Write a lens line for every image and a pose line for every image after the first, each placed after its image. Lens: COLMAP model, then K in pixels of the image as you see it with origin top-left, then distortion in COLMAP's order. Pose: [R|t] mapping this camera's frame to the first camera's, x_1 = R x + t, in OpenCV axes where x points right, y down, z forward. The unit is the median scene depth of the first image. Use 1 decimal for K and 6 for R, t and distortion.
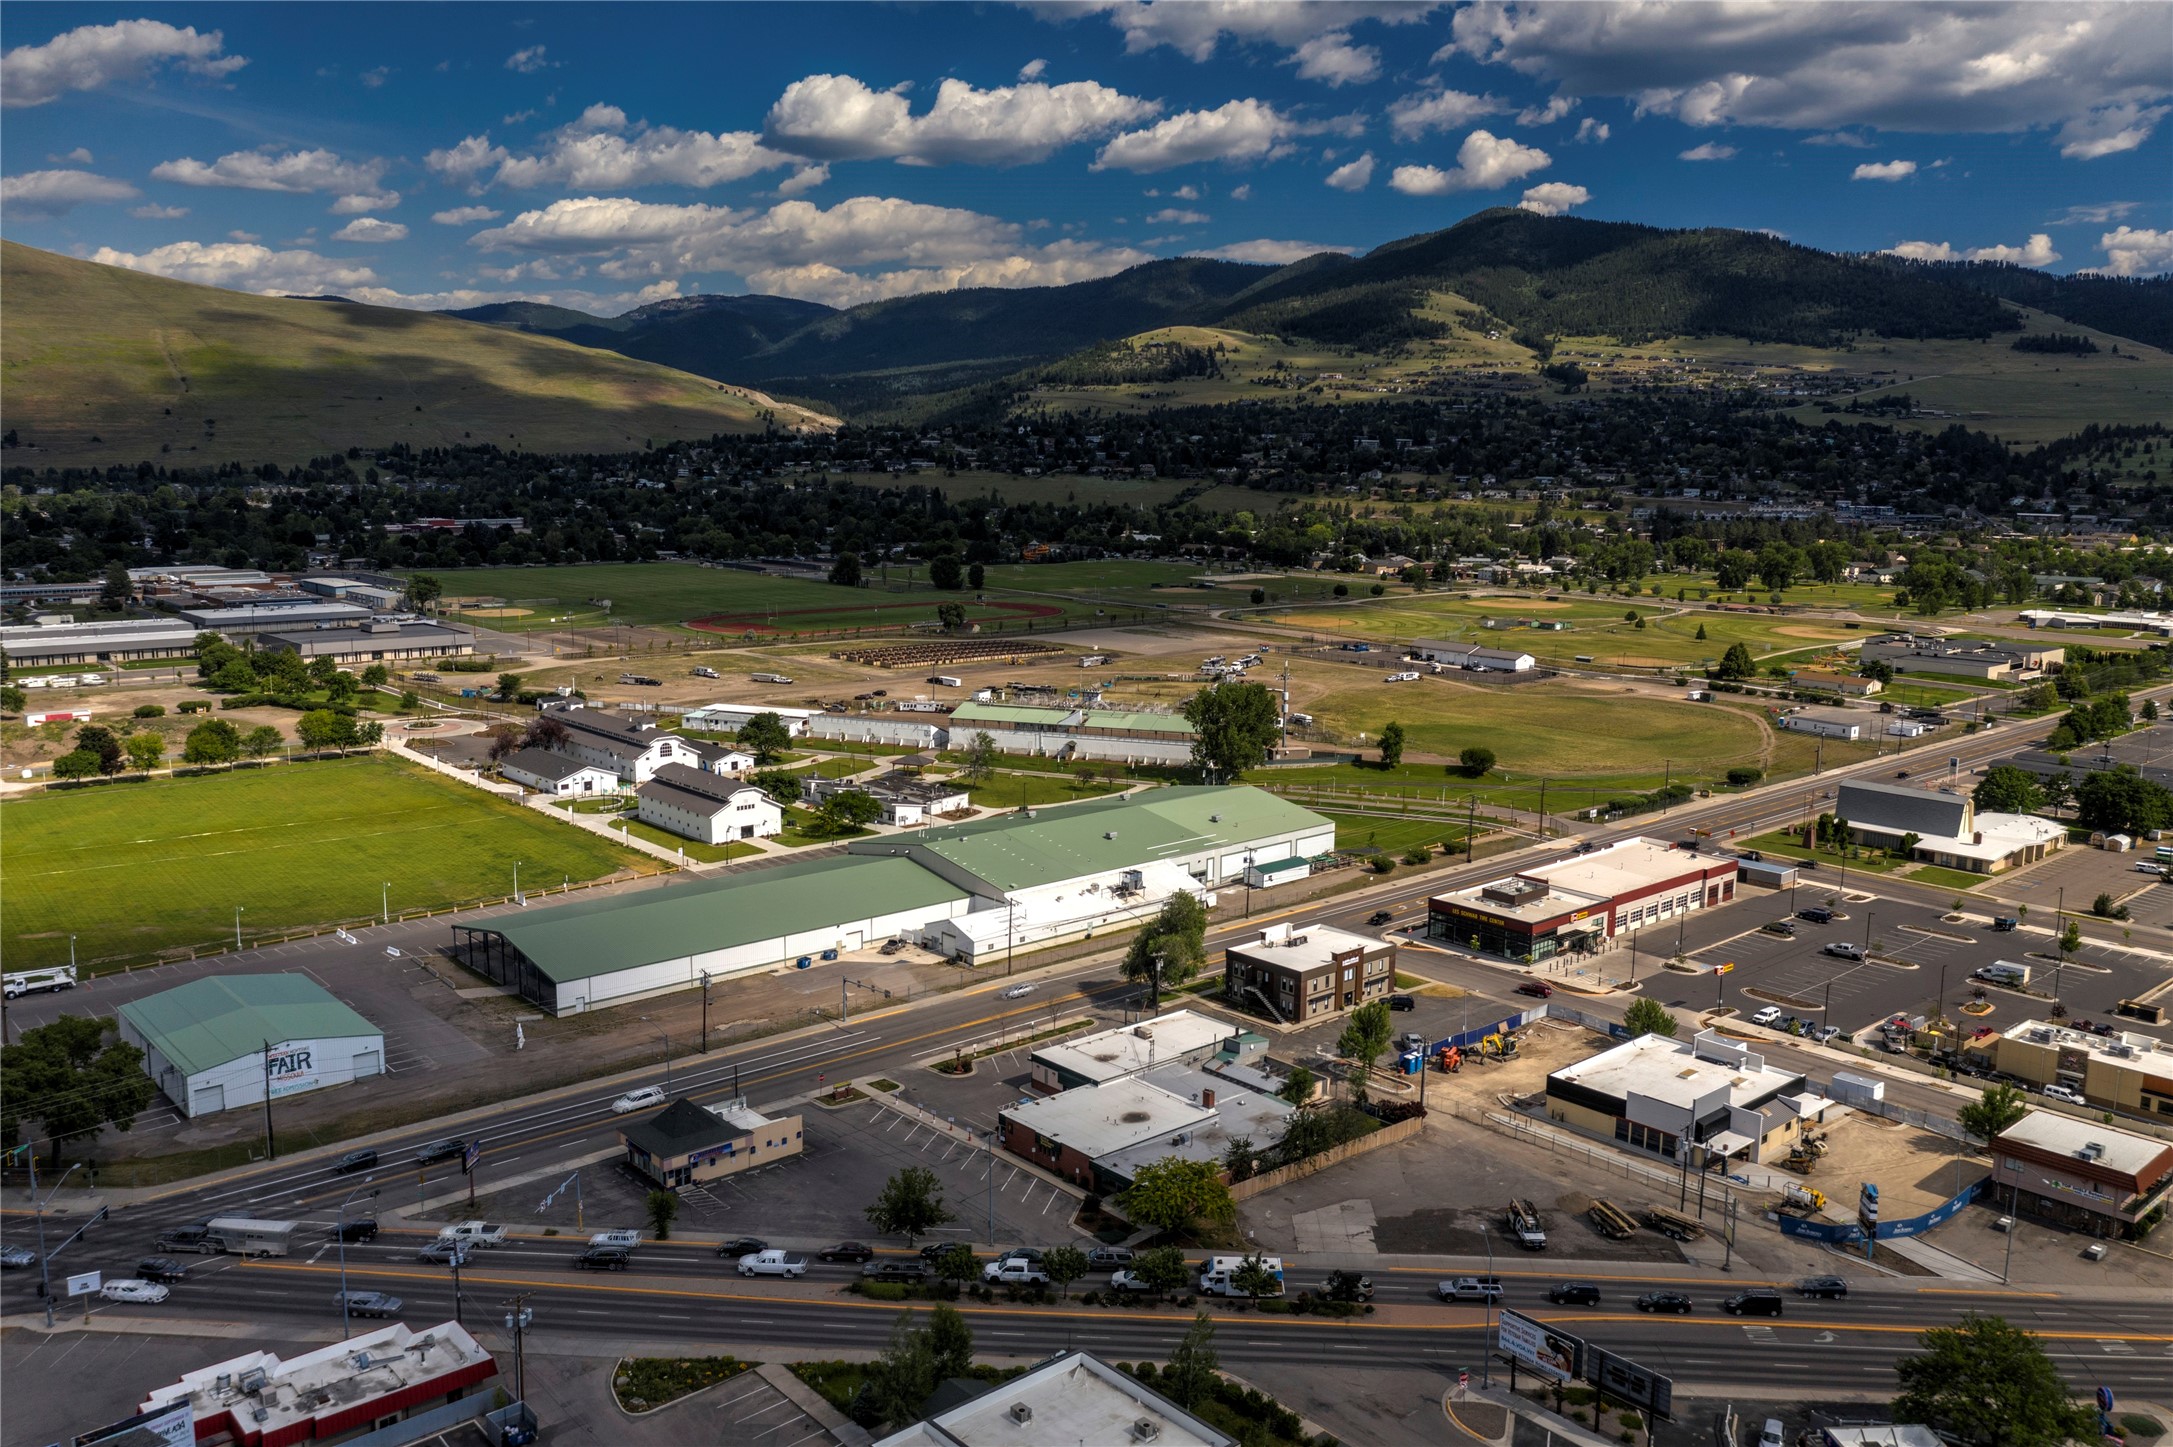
lens RADIAL K [[1694.4, 0, 1079.5], [0, 1694.4, 722.4], [0, 0, 1]] dist [-0.007392, 0.024436]
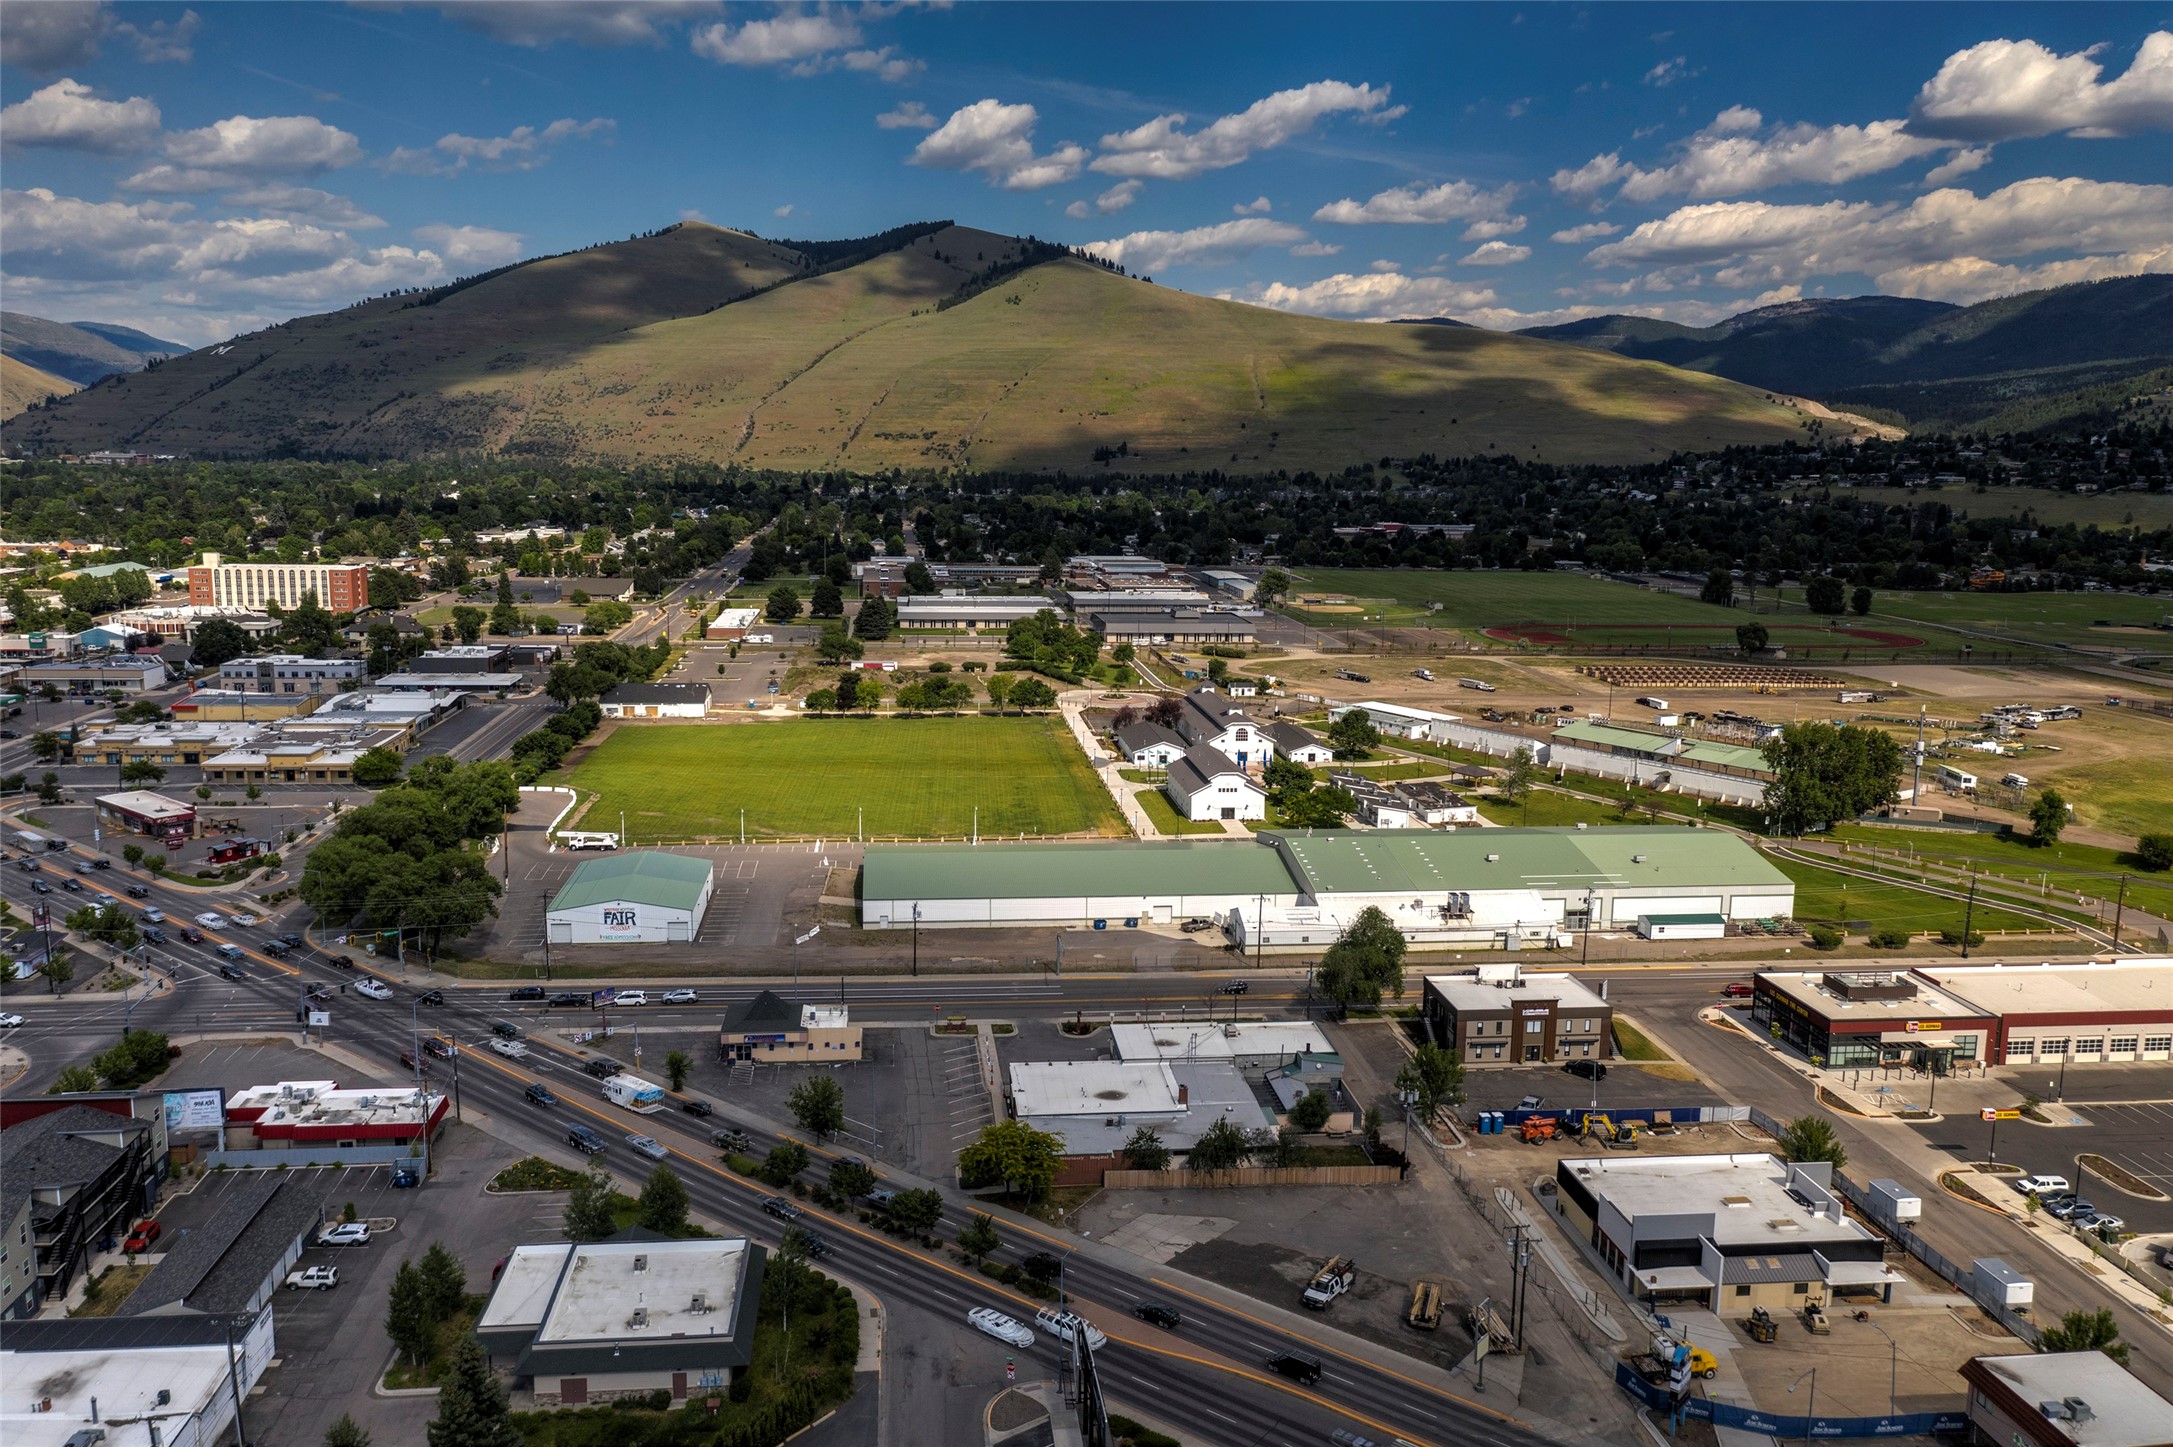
lens RADIAL K [[1694.4, 0, 1079.5], [0, 1694.4, 722.4], [0, 0, 1]] dist [-0.007392, 0.024436]
pose [[0.814717, 0.093261, -0.572310, 0.393667], [-0.097382, 0.994969, 0.023506, -0.009190], [0.571623, 0.036582, 0.819701, 0.094490]]
